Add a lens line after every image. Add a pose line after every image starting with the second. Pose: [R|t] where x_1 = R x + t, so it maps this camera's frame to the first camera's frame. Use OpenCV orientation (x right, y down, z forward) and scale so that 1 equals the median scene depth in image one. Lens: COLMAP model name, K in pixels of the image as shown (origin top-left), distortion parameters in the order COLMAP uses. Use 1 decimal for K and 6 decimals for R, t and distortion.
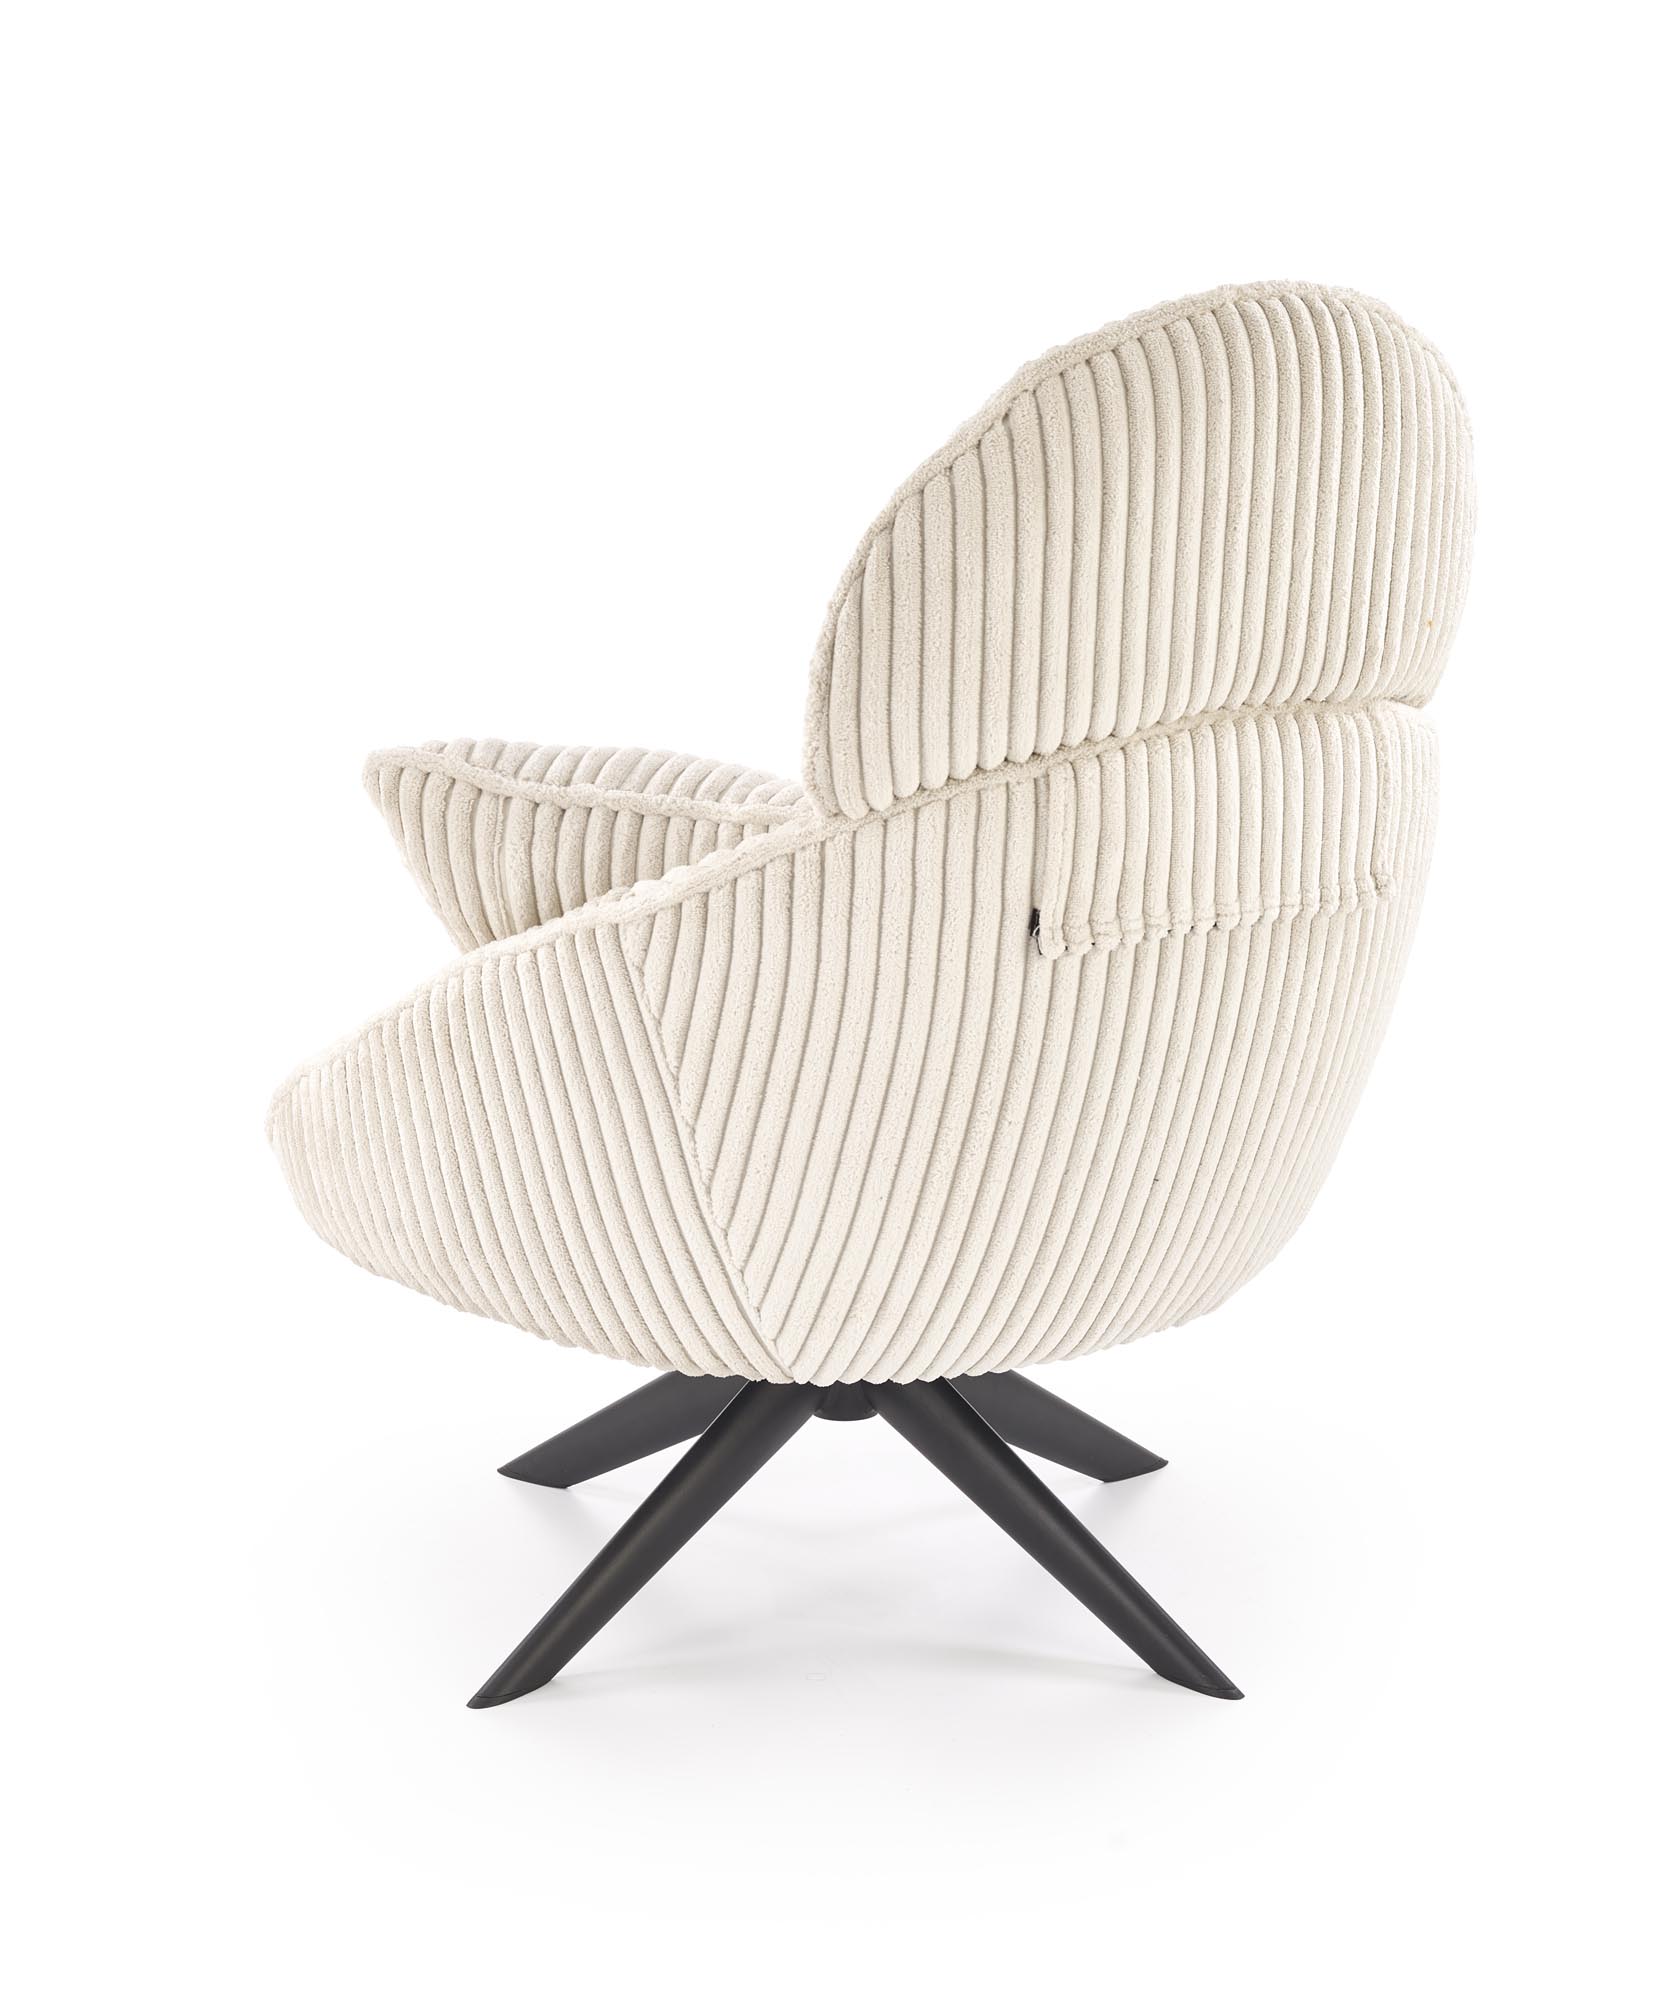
lens RADIAL K [[4844.9, 0, 834.5], [0, 4844.9, 989.3], [0, 0, 1]] dist [0.329938, 0.000000]
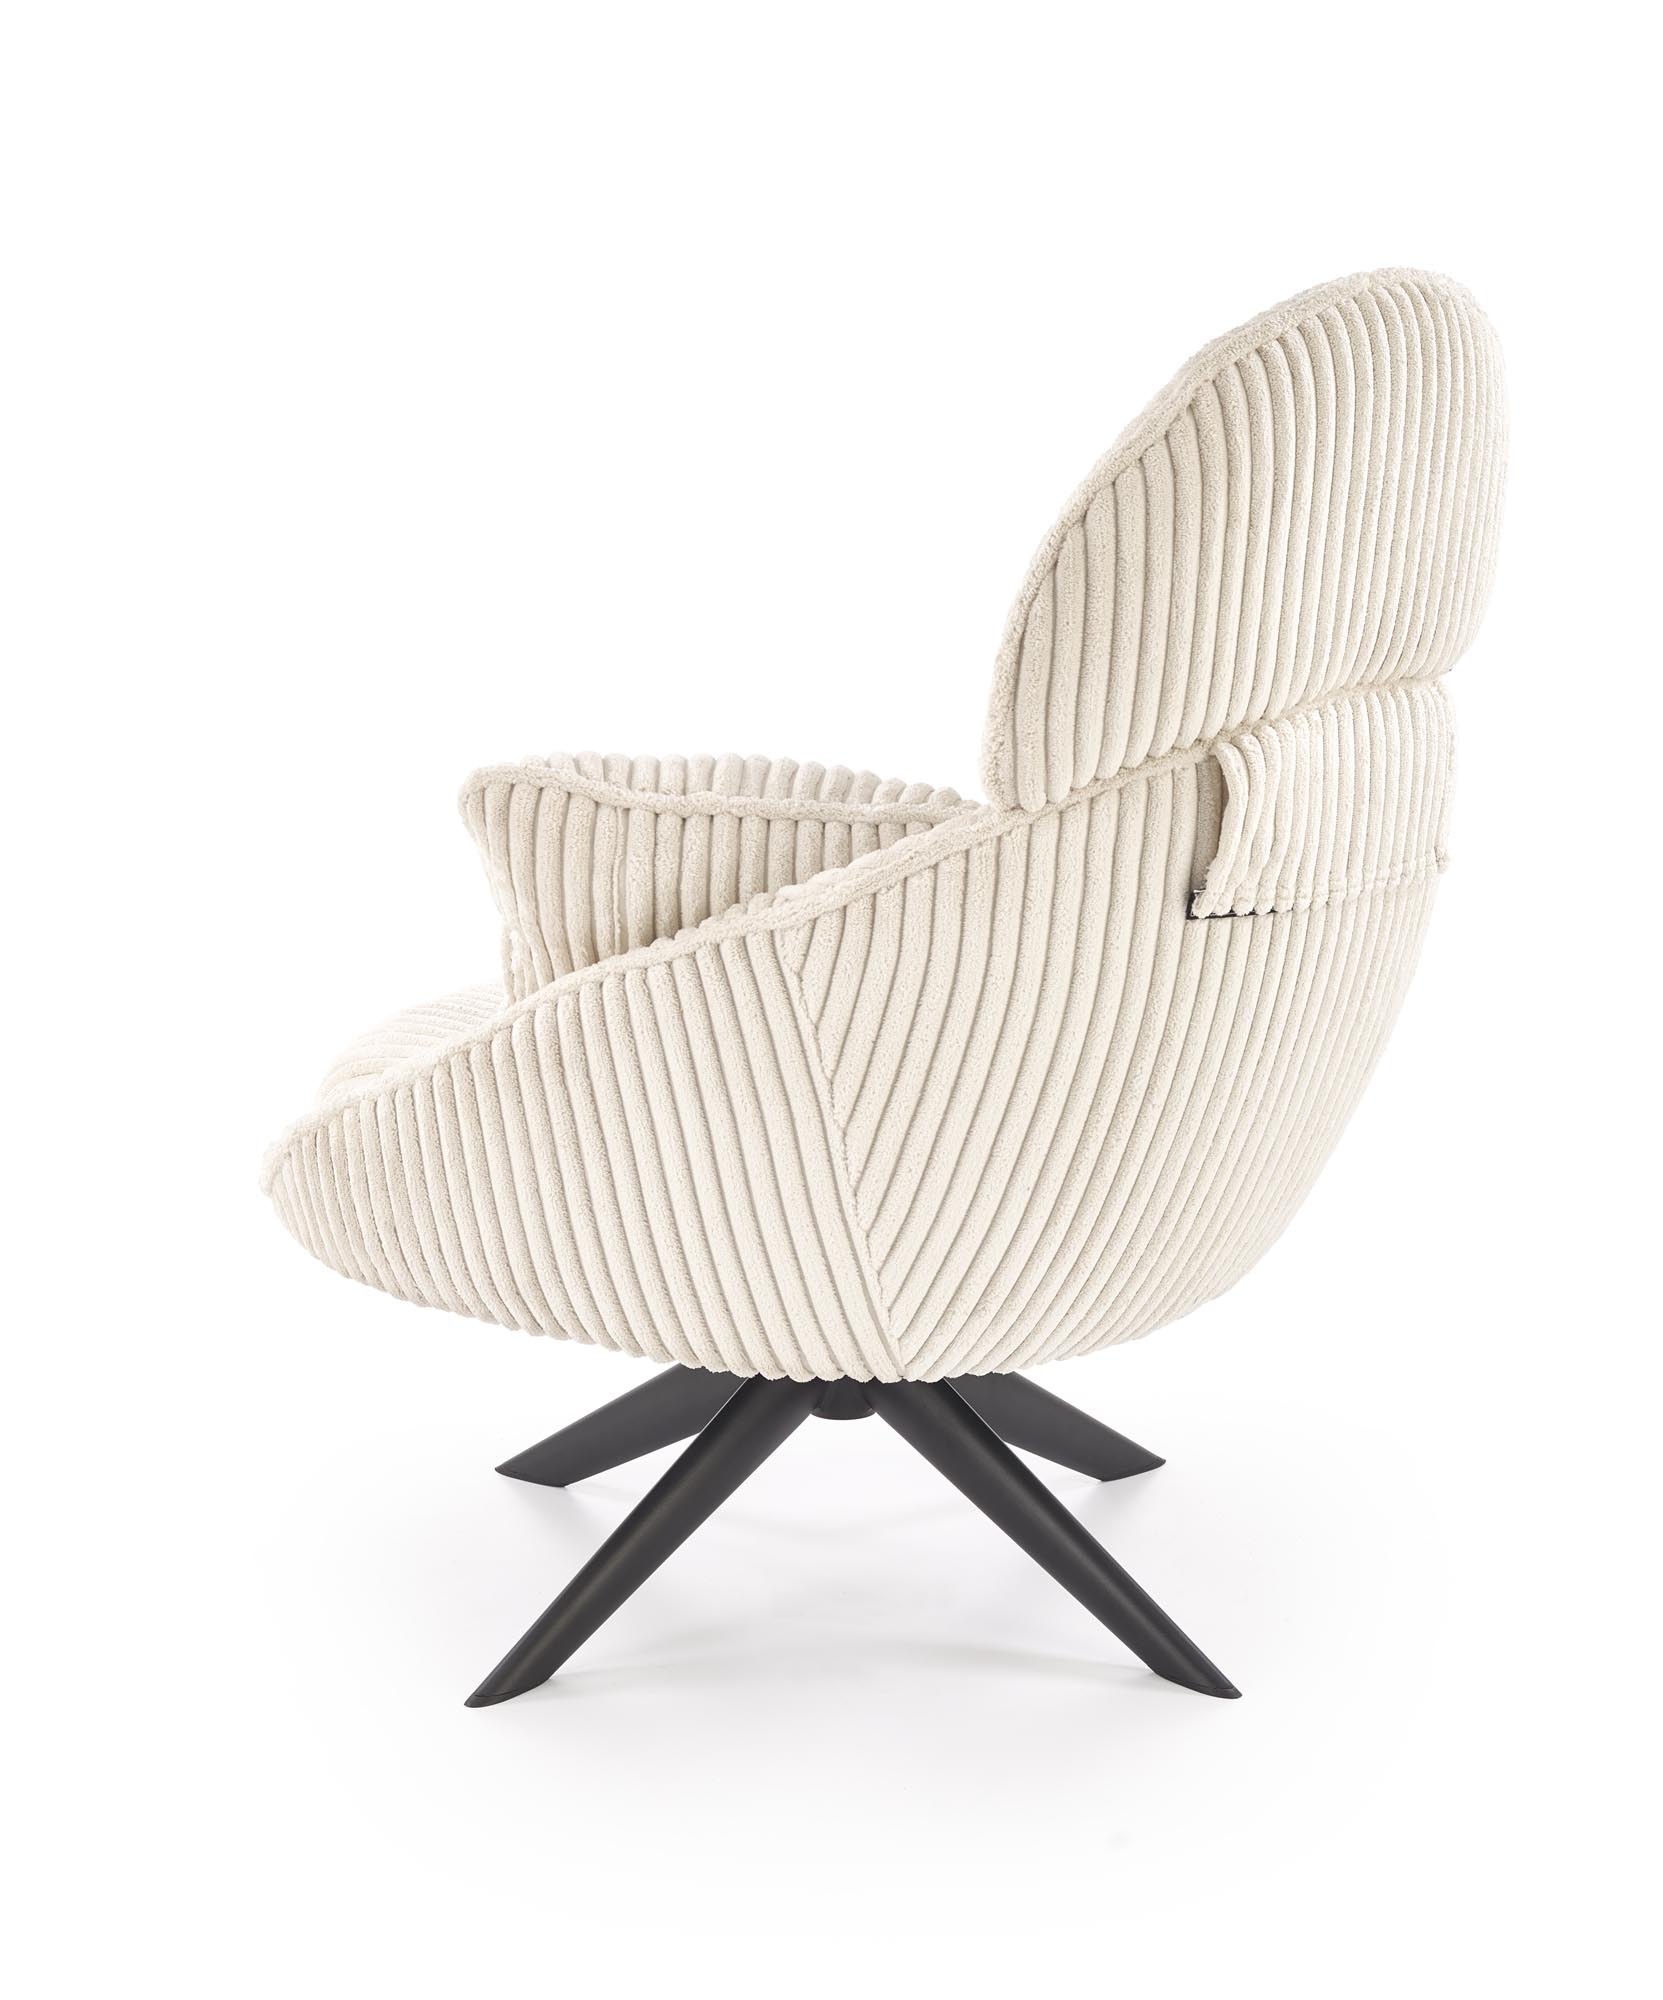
lens RADIAL K [[4844.9, 0, 831.5], [0, 4844.9, 1007.6], [0, 0, 1]] dist [0.329938, 0.000000]
pose [[0.959303, -0.058034, 0.276352, -0.307134], [0.057167, 0.998302, 0.011200, -0.008118], [-0.276533, 0.005054, 0.960991, 0.044445]]
